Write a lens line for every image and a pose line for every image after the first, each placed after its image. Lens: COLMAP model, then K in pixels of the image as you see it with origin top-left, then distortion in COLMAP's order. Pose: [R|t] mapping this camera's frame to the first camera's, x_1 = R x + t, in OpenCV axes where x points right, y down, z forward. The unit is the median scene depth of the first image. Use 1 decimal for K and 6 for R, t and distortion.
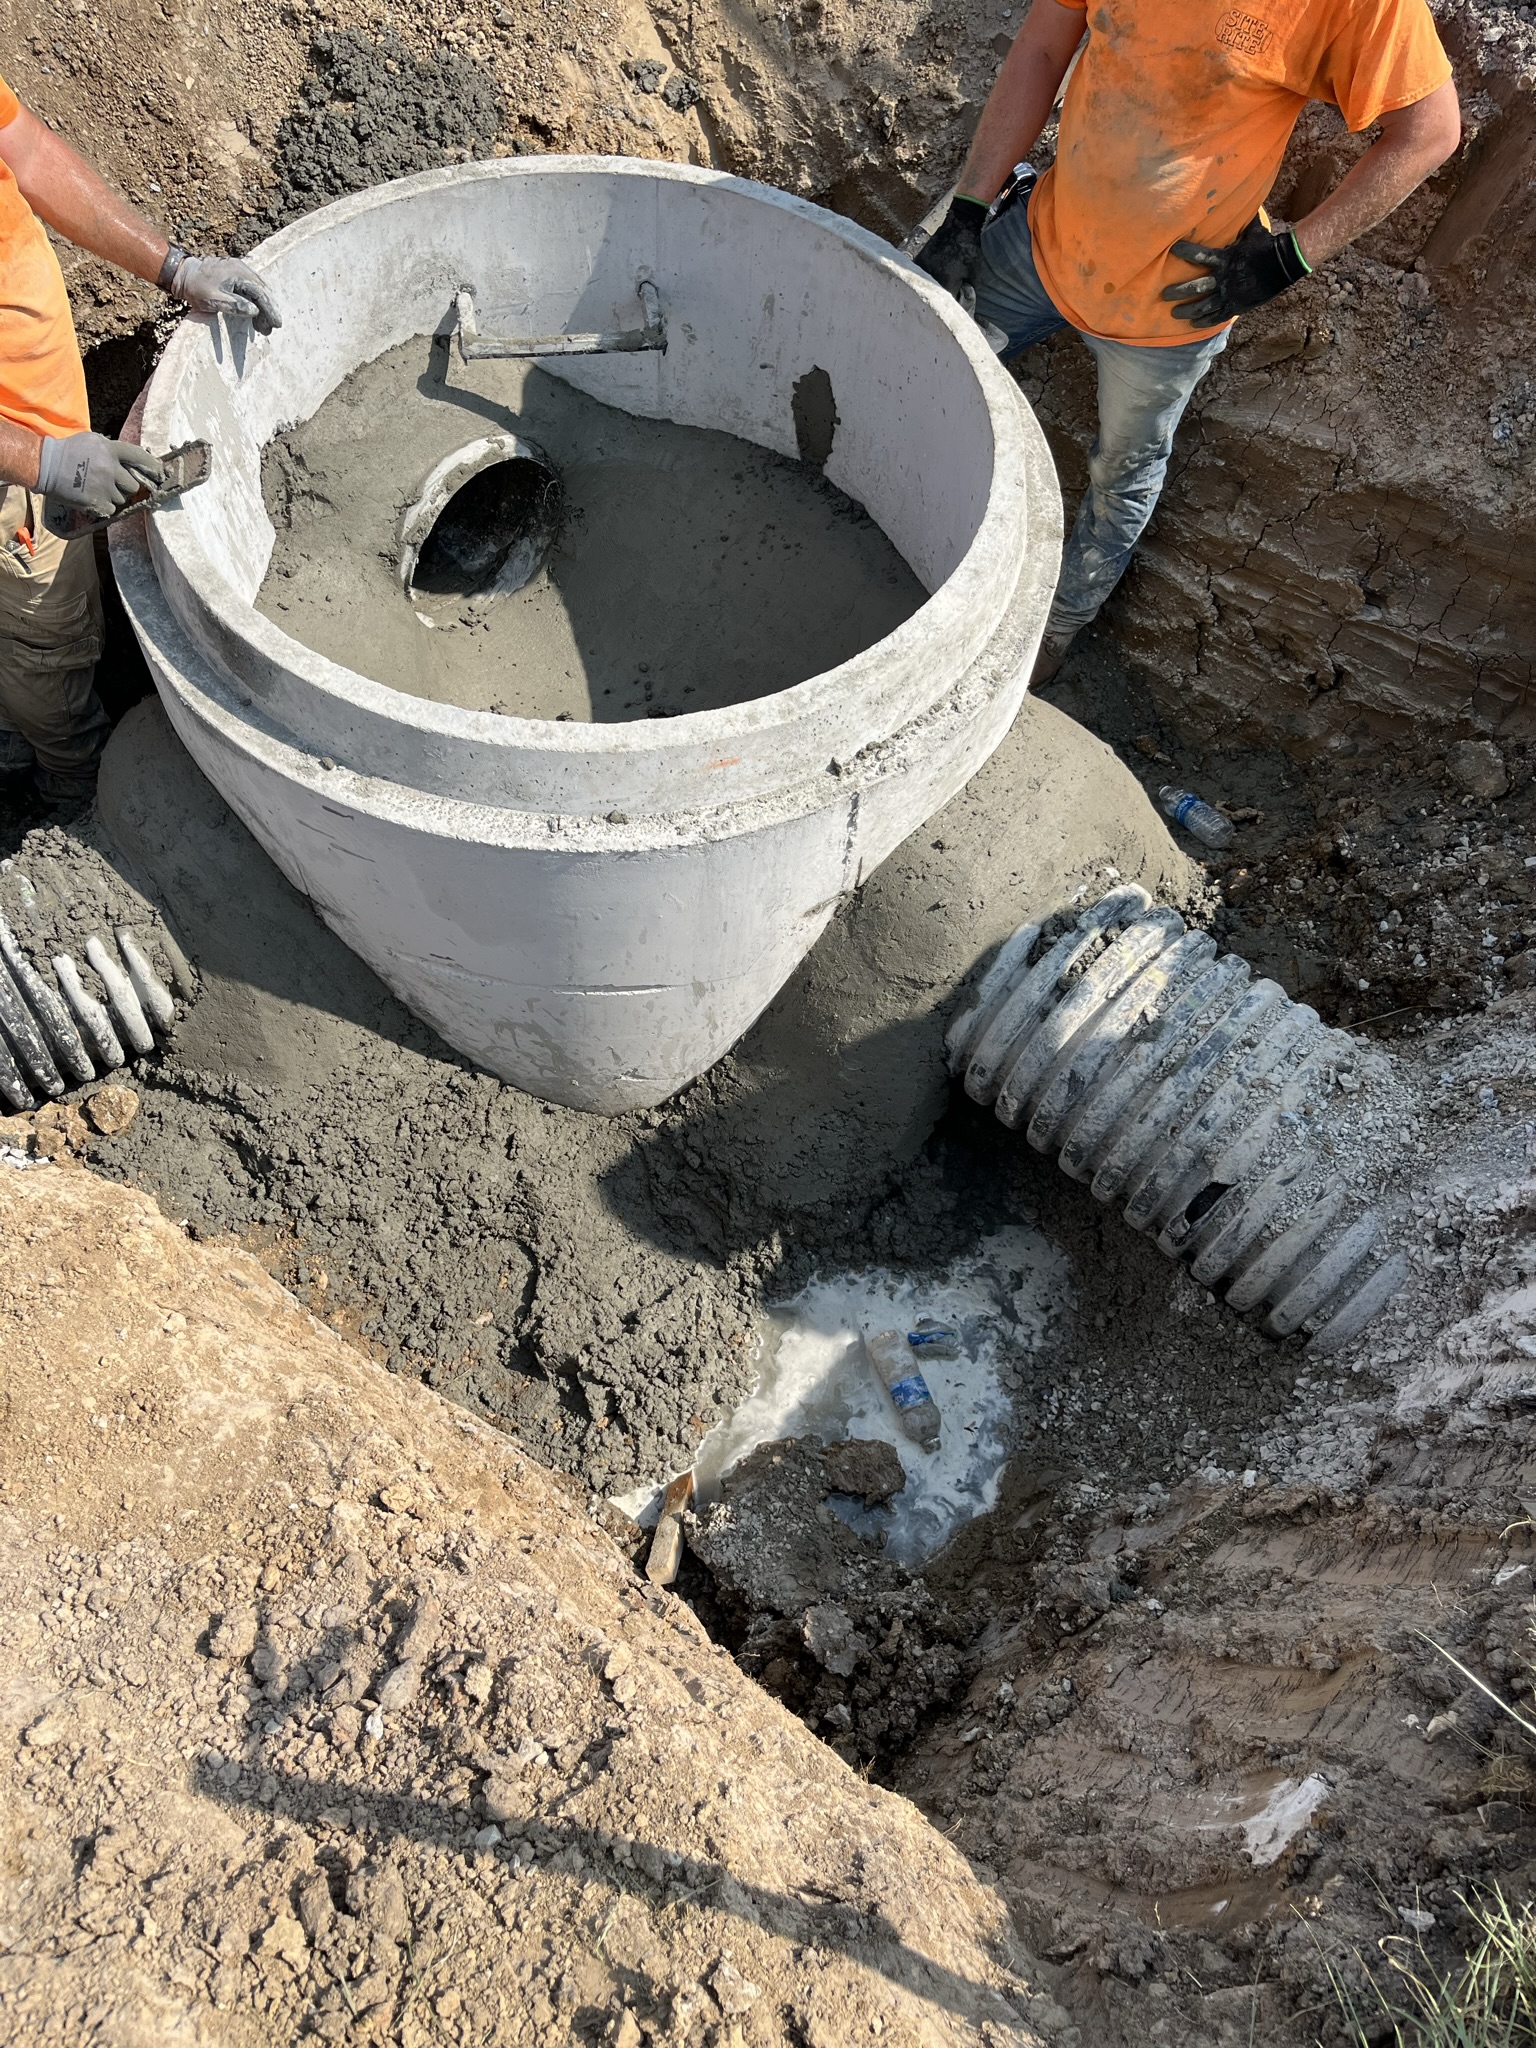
lens RADIAL K [[1546.7, 0, 777.9], [0, 1546.7, 1023.1], [0, 0, 1]] dist [0.051147, -0.080912]
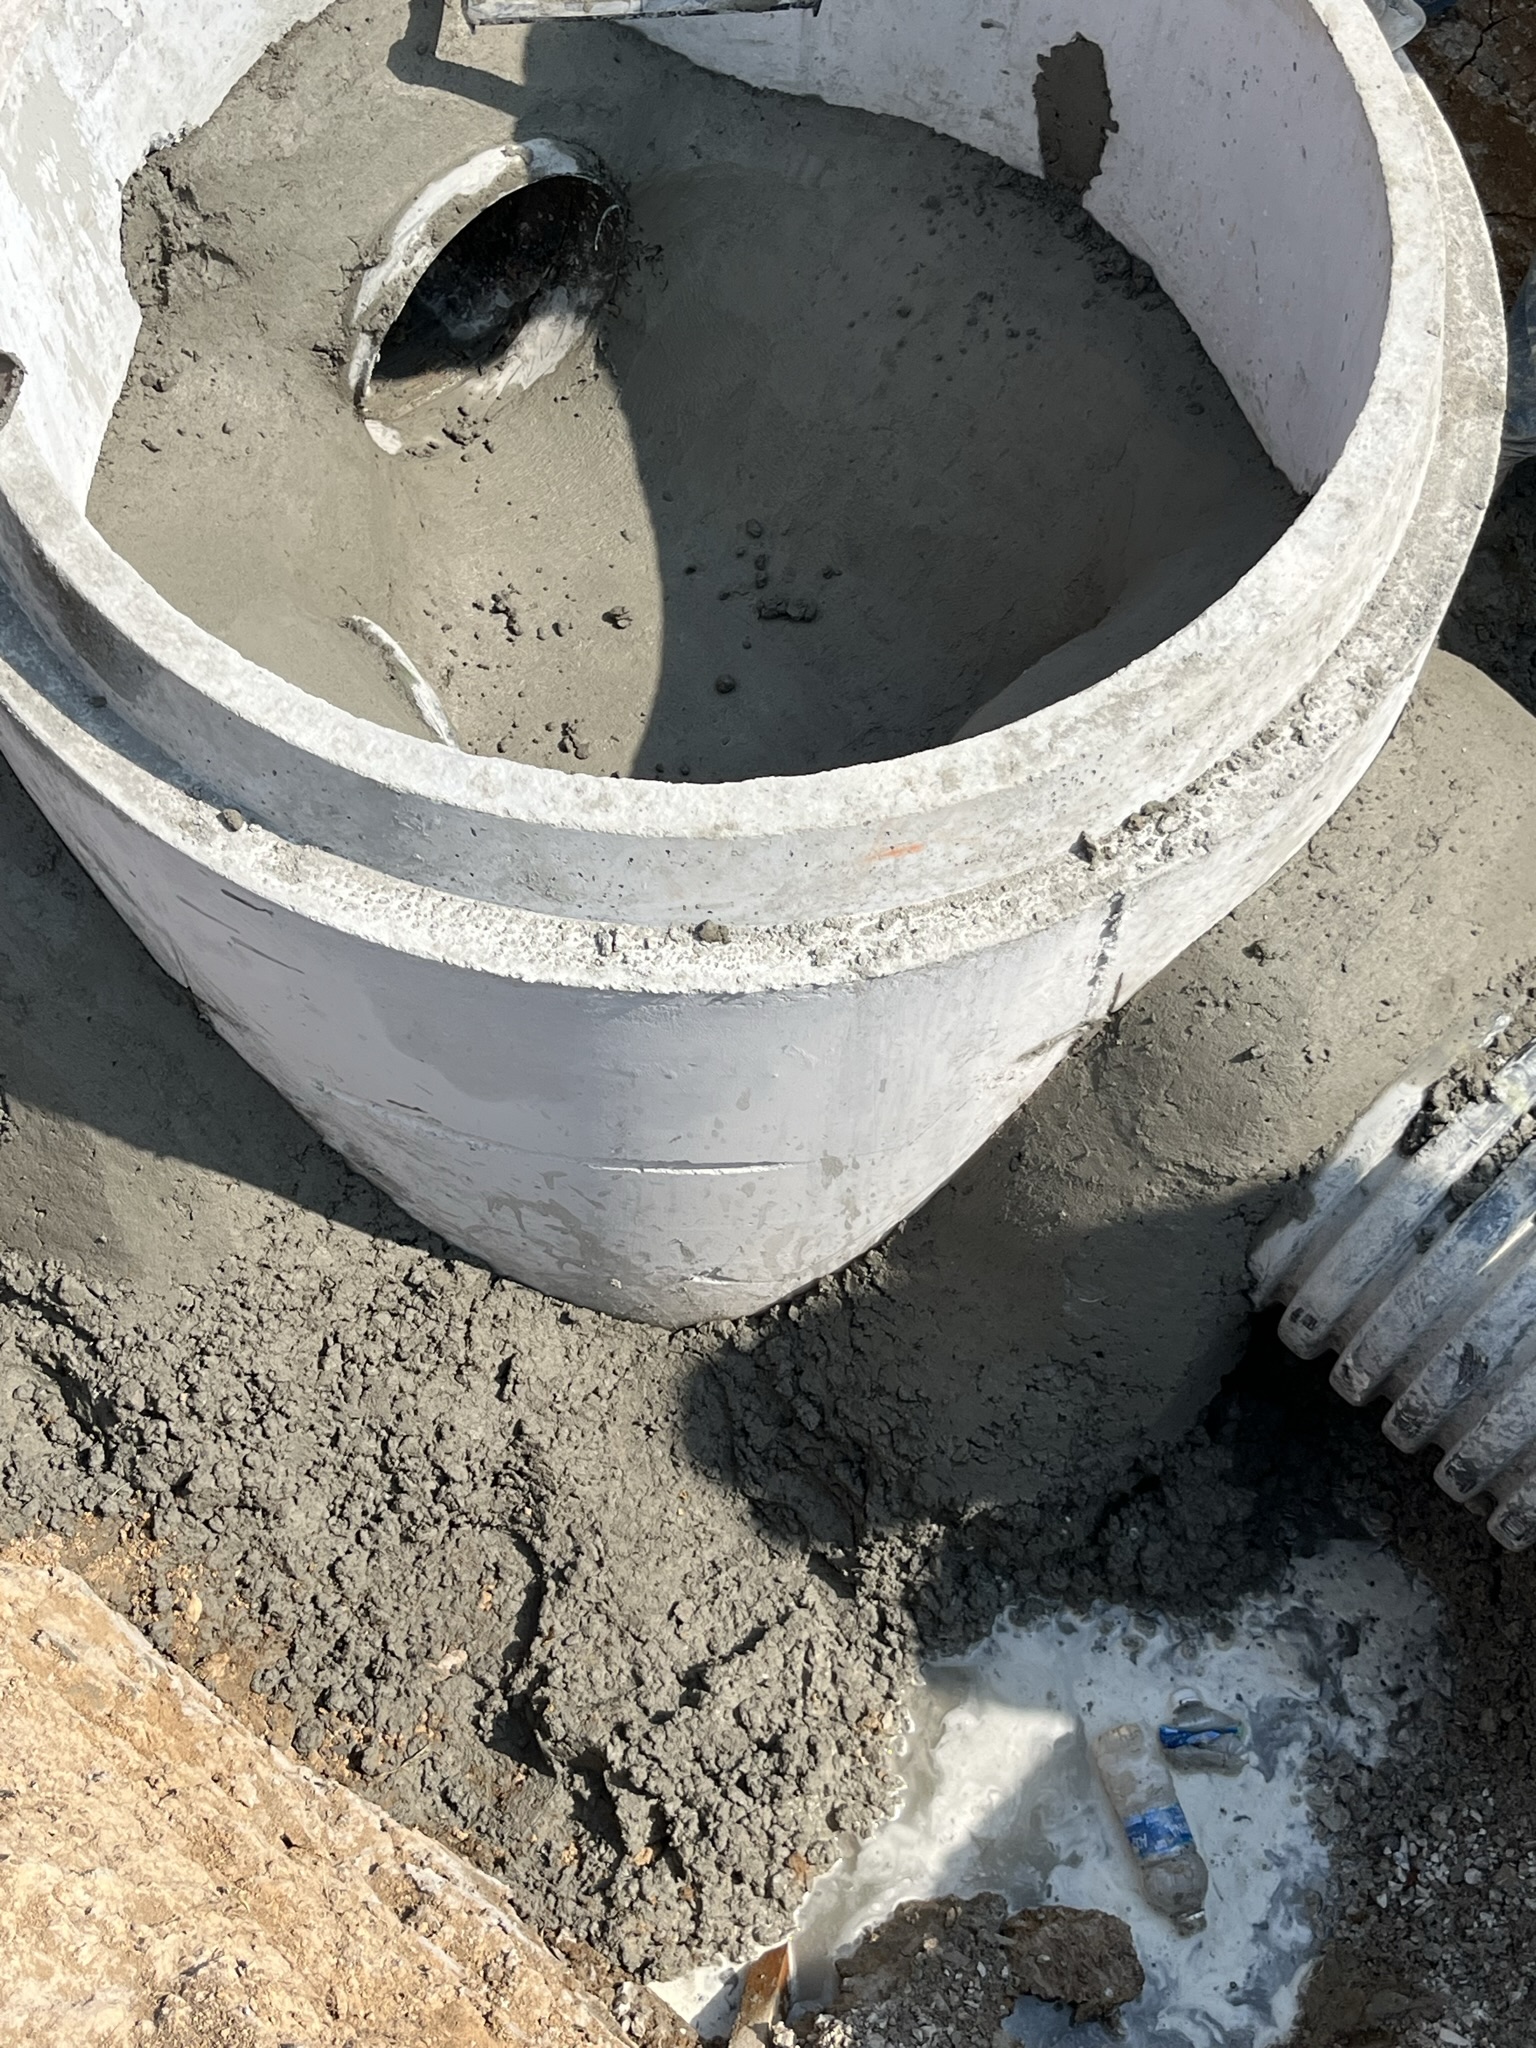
lens RADIAL K [[2678.4, 0, 769.4], [0, 2678.4, 1024.1], [0, 0, 1]] dist [0.036528, 0.000000]
pose [[0.997296, 0.044123, -0.058766, -0.016892], [-0.039754, 0.996499, 0.073544, -0.143945], [0.061805, -0.071009, 0.995559, -0.014133]]
